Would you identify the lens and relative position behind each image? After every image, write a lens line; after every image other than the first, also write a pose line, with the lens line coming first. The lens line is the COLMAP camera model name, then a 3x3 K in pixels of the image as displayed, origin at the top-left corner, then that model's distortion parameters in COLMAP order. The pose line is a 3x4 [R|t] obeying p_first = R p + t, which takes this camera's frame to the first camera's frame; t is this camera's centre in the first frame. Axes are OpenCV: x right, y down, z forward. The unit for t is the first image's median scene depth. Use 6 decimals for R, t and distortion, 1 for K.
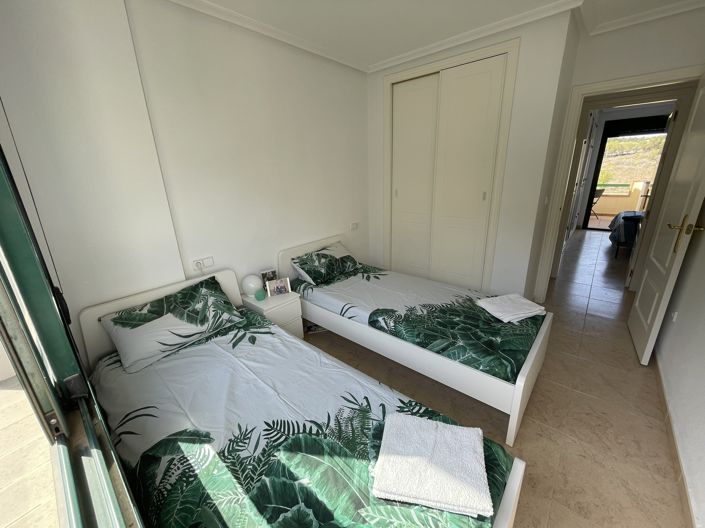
lens RADIAL K [[283.0, 0, 351.8], [0, 283.0, 264.1], [0, 0, 1]] dist [-0.003855, -0.000494]
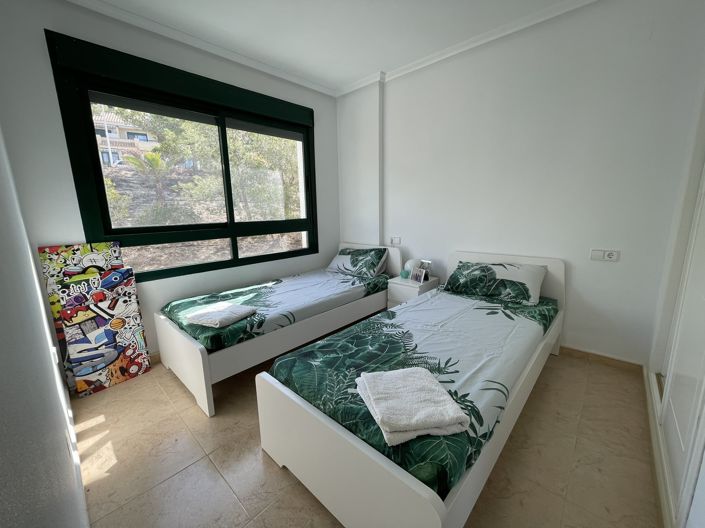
lens RADIAL K [[283.0, 0, 352.9], [0, 283.0, 261.6], [0, 0, 1]] dist [-0.003855, -0.000494]
pose [[-0.021370, 0.221115, -0.975014, 1.017082], [-0.283684, 0.933812, 0.217989, -0.170997], [0.958680, 0.281254, 0.042772, 0.809564]]
